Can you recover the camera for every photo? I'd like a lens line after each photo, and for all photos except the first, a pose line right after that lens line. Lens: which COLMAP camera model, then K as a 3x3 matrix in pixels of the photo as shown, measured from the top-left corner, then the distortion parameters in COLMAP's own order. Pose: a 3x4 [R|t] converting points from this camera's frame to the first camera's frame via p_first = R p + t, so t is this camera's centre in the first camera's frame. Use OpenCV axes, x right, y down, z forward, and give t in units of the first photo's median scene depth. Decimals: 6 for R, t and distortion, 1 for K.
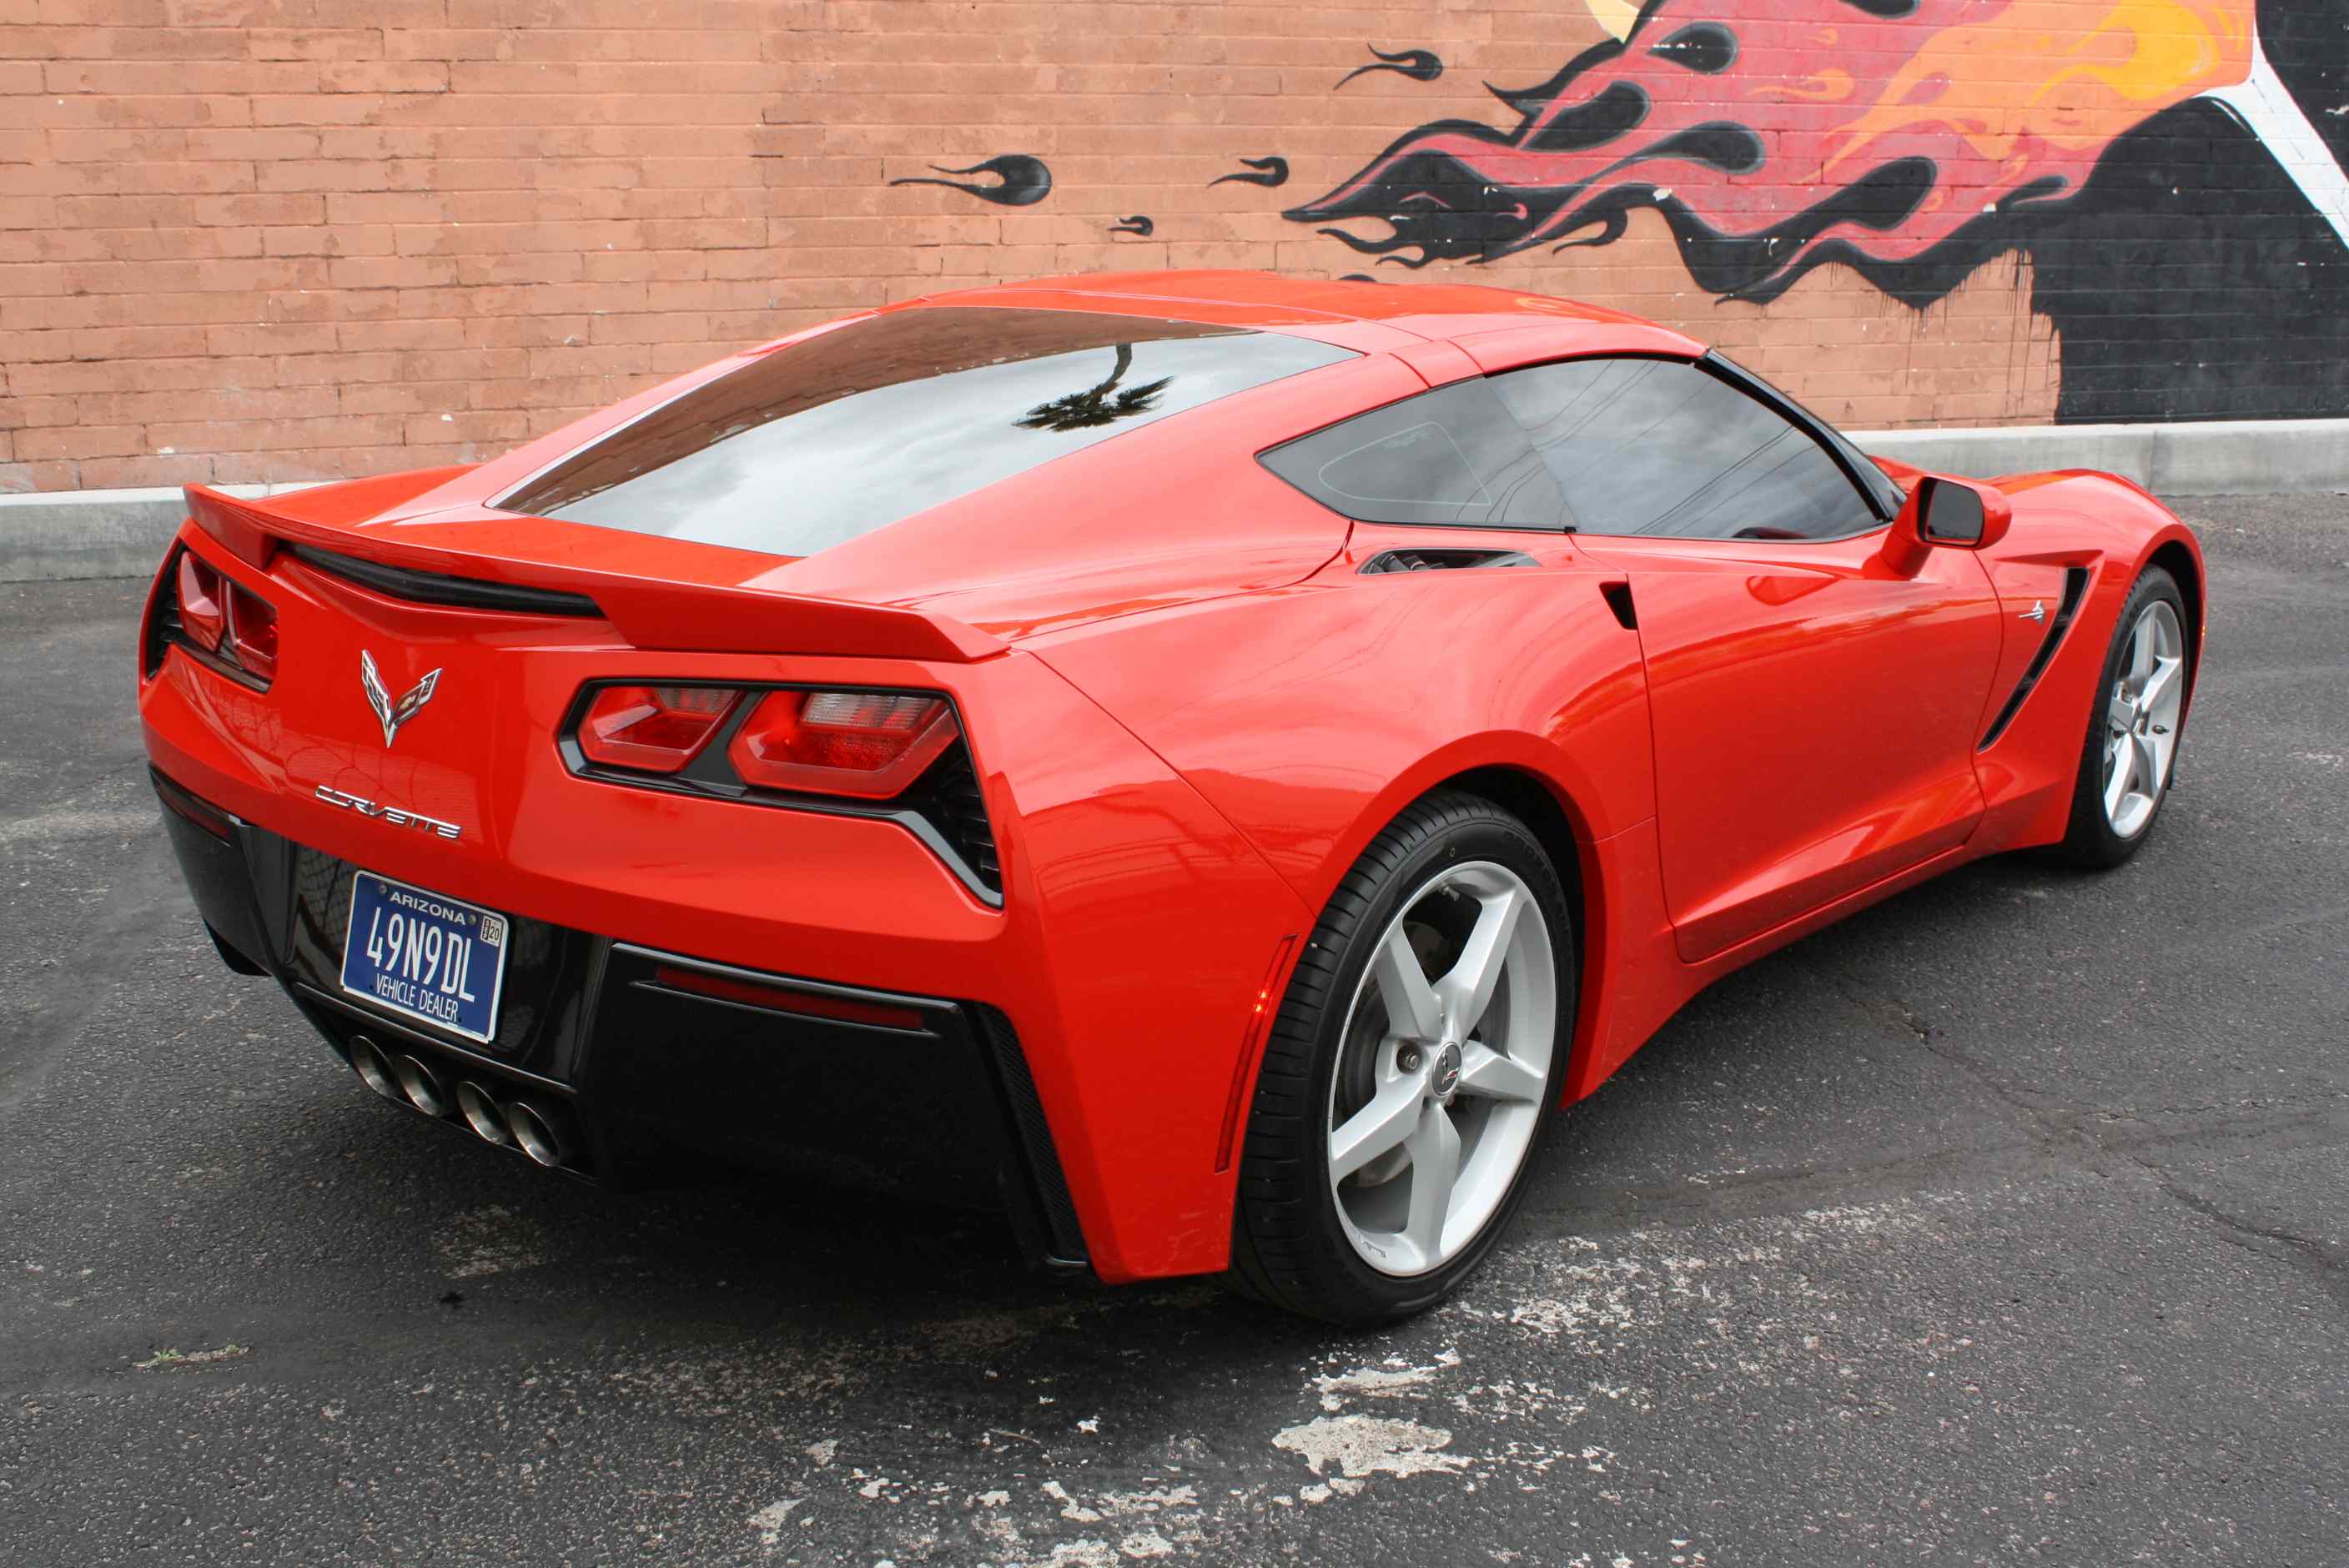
lens RADIAL K [[2556.0, 0, 1183.5], [0, 2556.0, 788.0], [0, 0, 1]] dist [-0.124181, 0.161798]
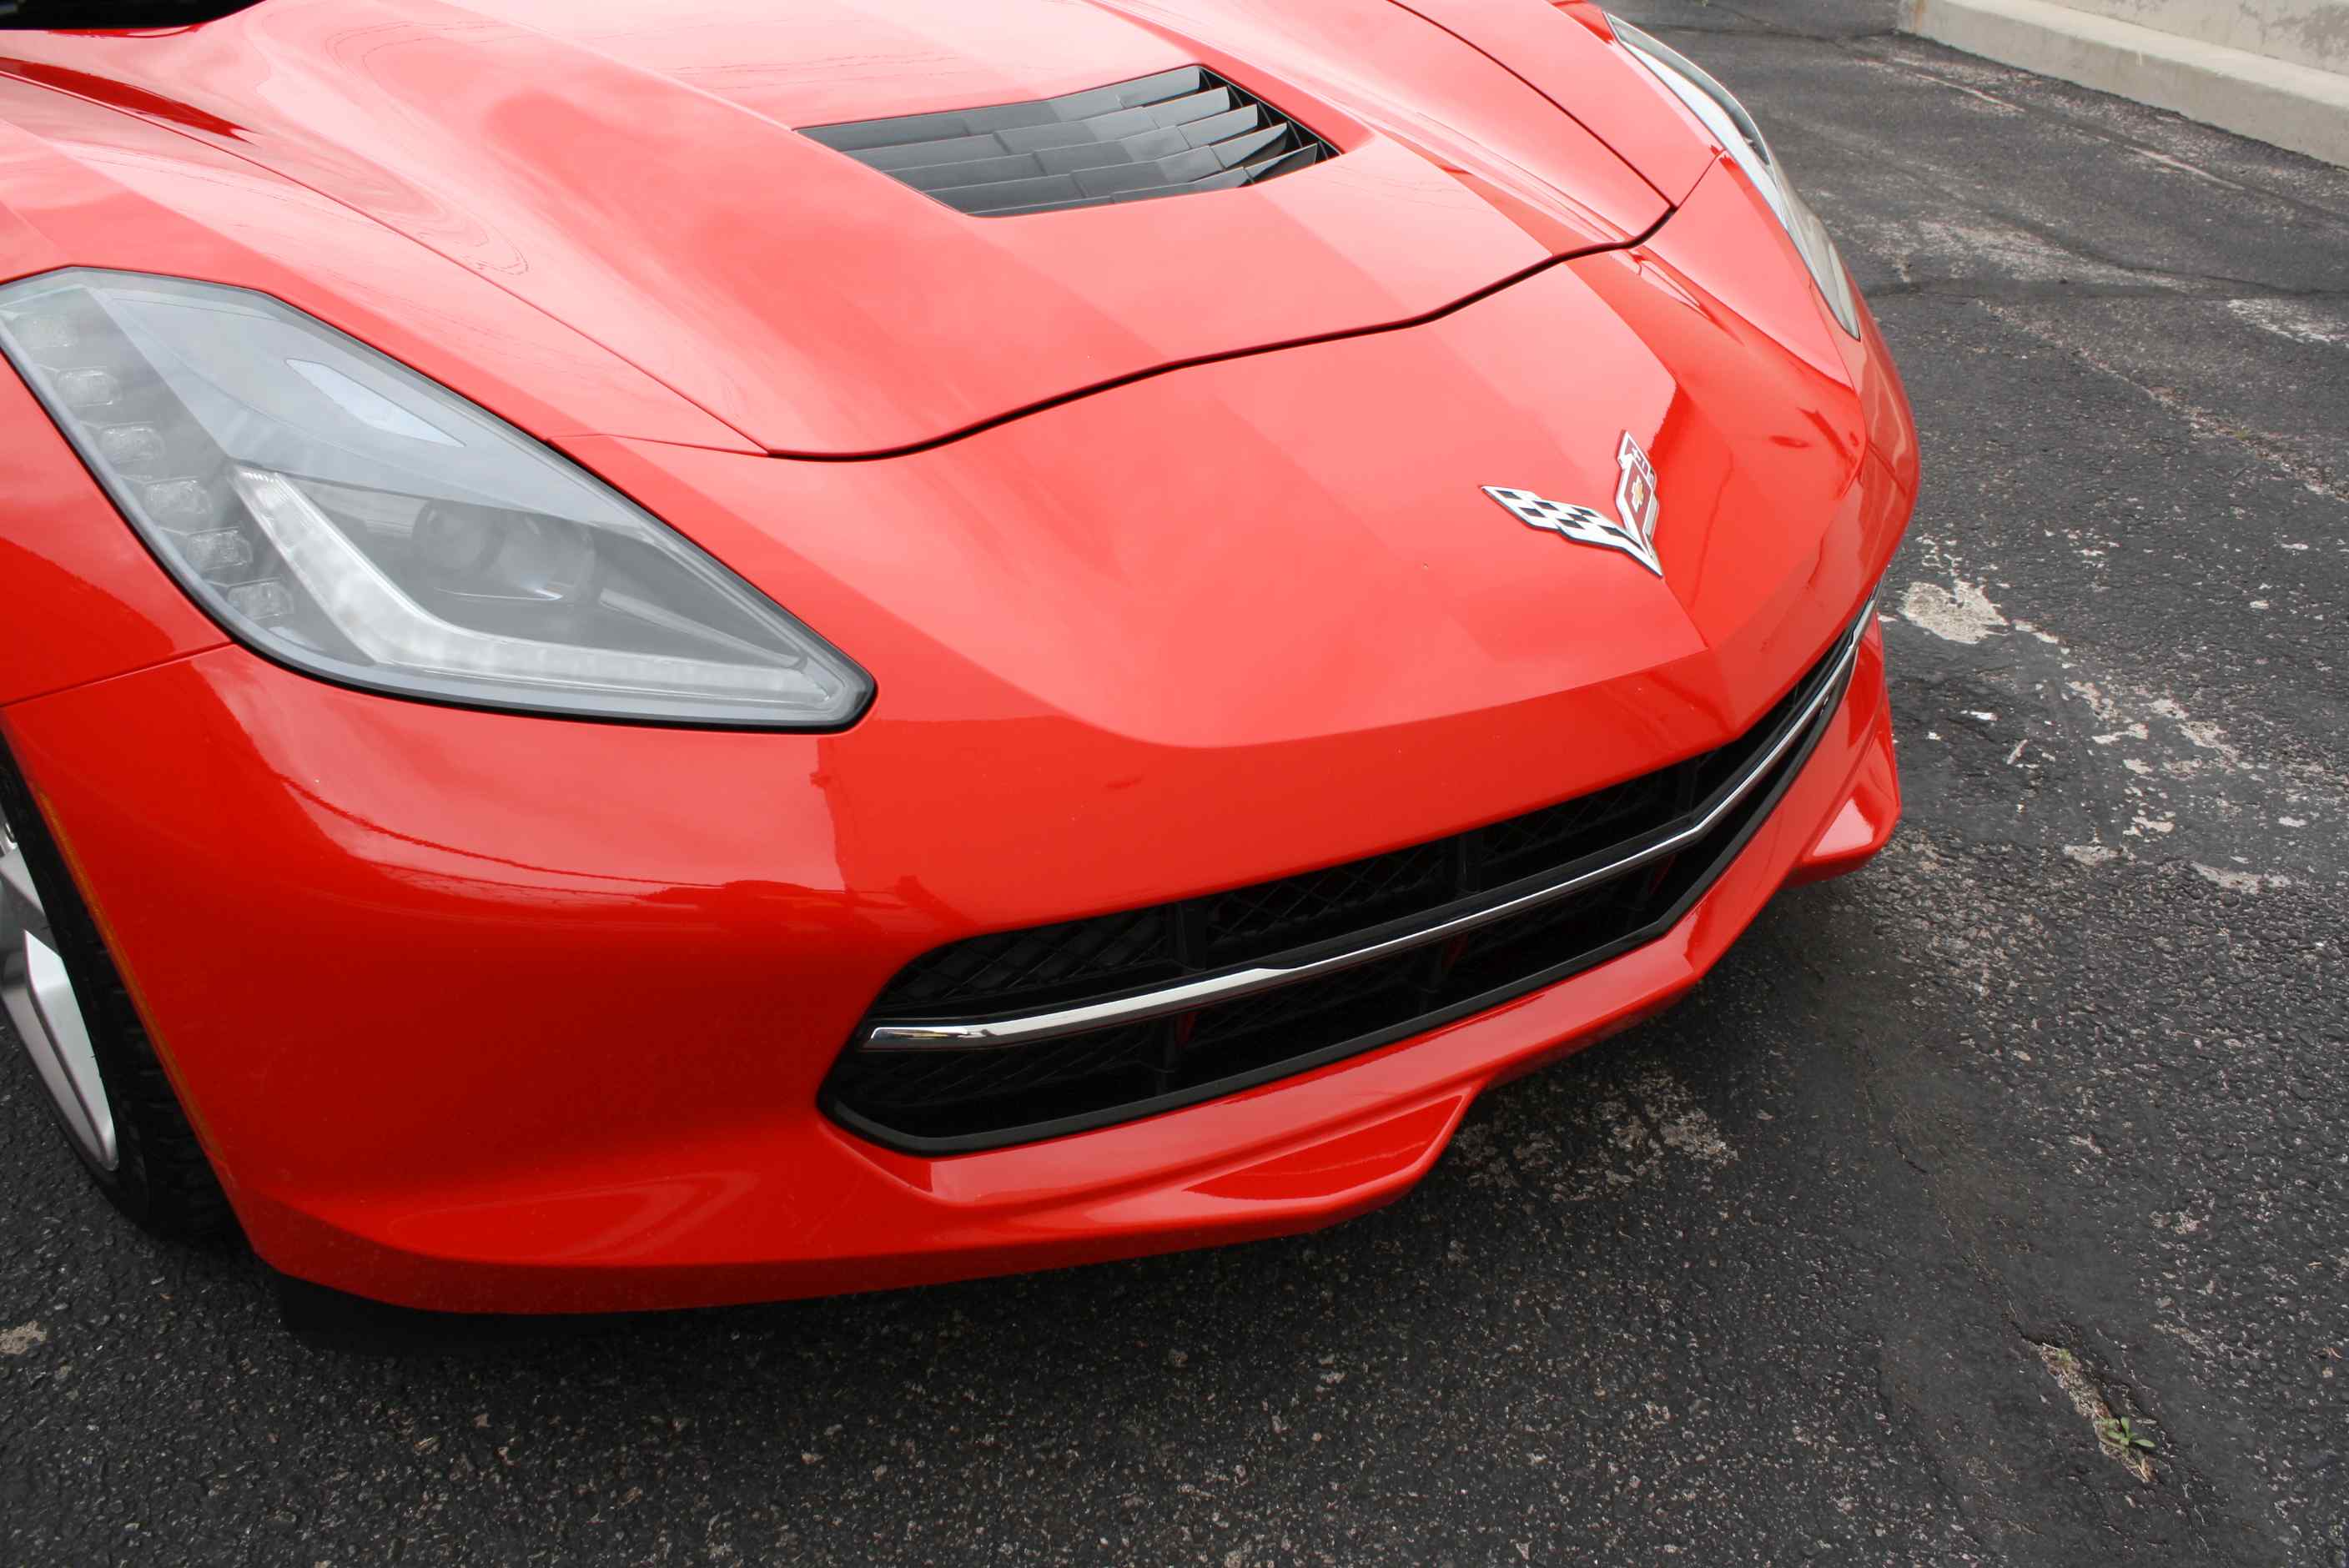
lens RADIAL K [[1973.0, 0, 1176.2], [0, 1973.0, 783.1], [0, 0, 1]] dist [-0.170943, 0.147021]
pose [[0.143387, -0.493171, 0.858034, -0.279122], [0.255849, 0.855992, 0.449242, -0.058568], [-0.956024, 0.155112, 0.248915, 0.406895]]
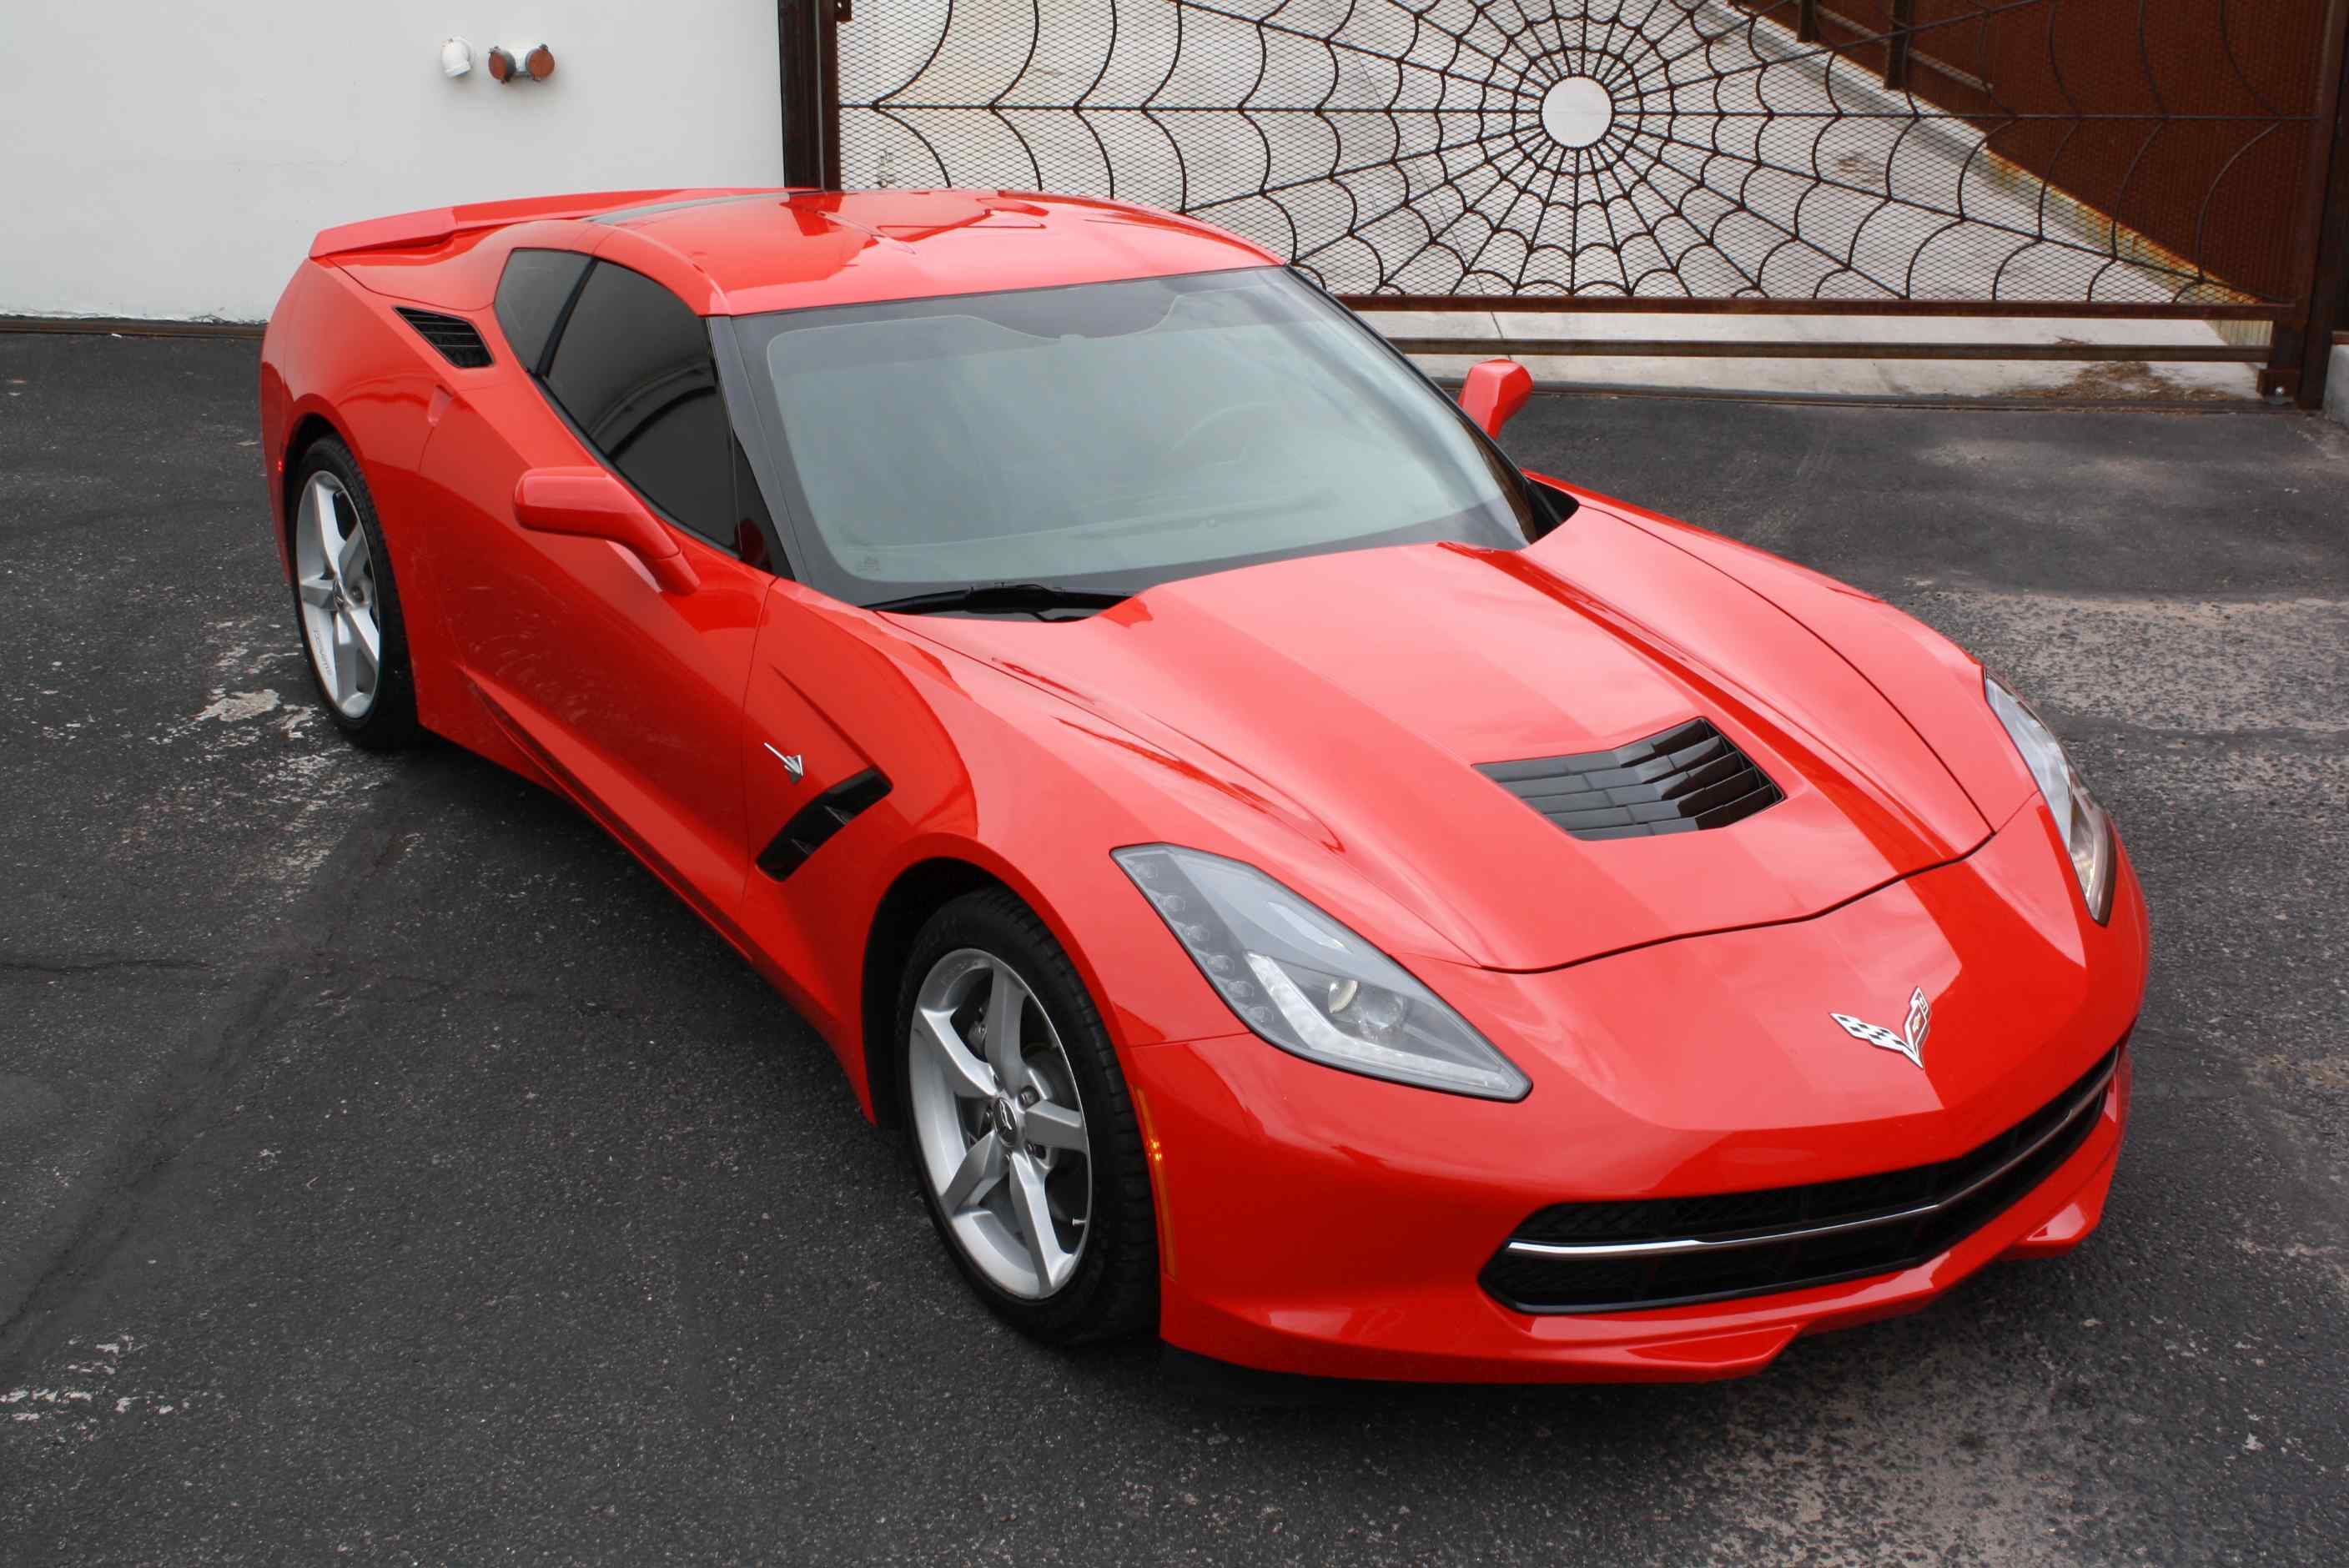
lens RADIAL K [[2955.3, 0, 1179.1], [0, 2955.3, 777.0], [0, 0, 1]] dist [-0.090717, 0.146511]
pose [[-0.308777, 0.305913, -0.900596, 0.675961], [-0.282670, 0.874569, 0.393988, -0.278777], [0.908160, 0.376226, -0.183574, 0.746552]]
